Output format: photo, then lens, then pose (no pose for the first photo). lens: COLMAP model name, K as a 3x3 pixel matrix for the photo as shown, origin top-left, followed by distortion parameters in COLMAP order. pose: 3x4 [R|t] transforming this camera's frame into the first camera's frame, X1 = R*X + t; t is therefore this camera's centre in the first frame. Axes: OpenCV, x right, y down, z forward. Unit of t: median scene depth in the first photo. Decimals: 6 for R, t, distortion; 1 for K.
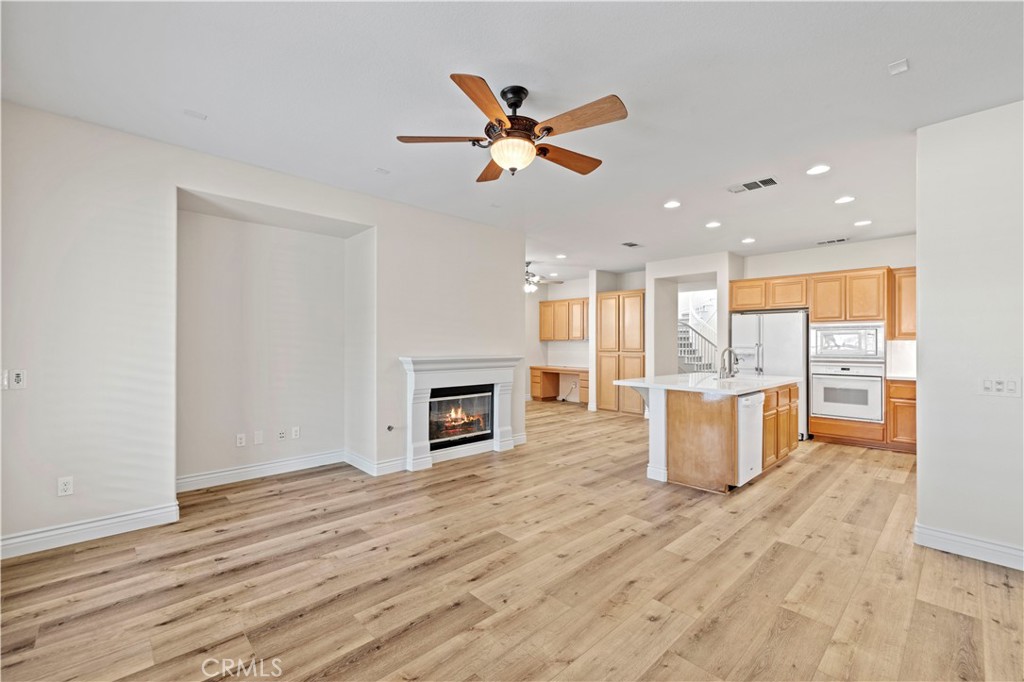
lens RADIAL K [[442.3, 0, 511.5], [0, 442.3, 341.8], [0, 0, 1]] dist [0.005143, -0.000481]
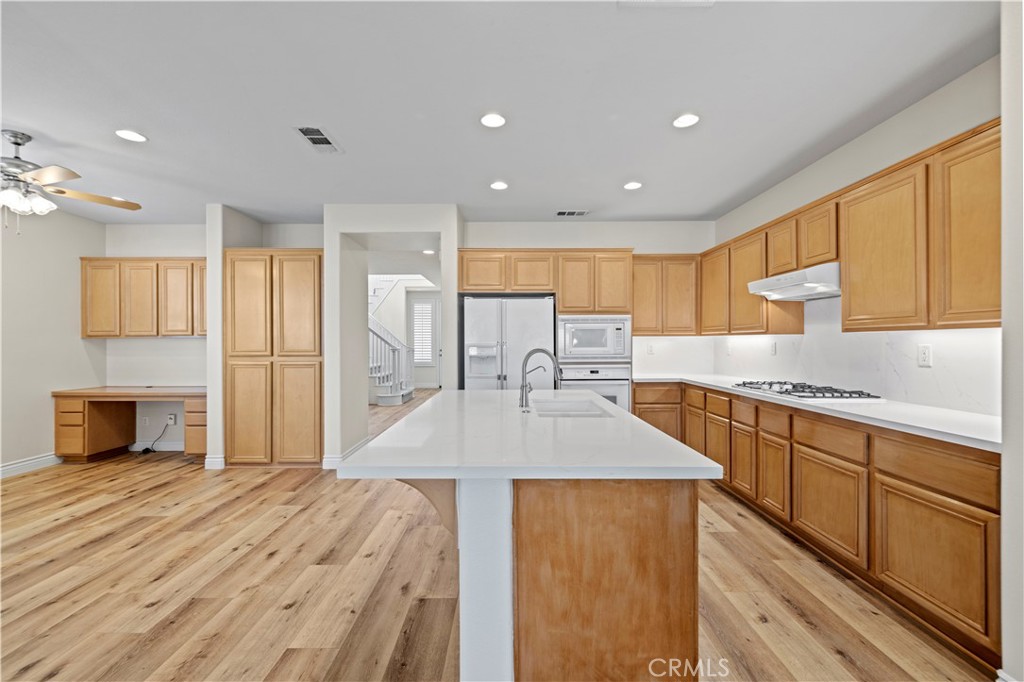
lens RADIAL K [[432.9, 0, 507.2], [0, 432.9, 341.4], [0, 0, 1]] dist [0.004549, 0.000465]
pose [[0.696580, -0.005338, 0.717459, 0.080187], [0.002208, 0.999984, 0.005296, 0.001756], [-0.717475, -0.002105, 0.696581, 0.573269]]
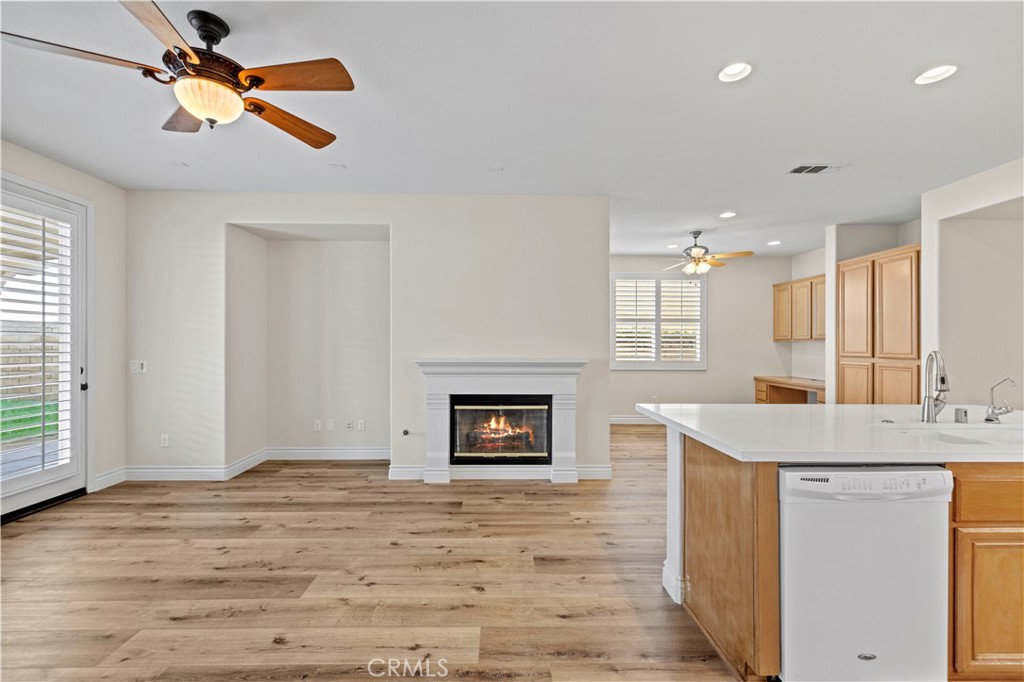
lens RADIAL K [[442.3, 0, 505.7], [0, 442.3, 344.2], [0, 0, 1]] dist [0.005143, -0.000481]
pose [[0.728104, -0.003074, -0.685459, 0.412231], [0.003014, 0.999995, -0.001282, 0.005289], [0.685460, -0.001133, 0.728110, 0.348536]]
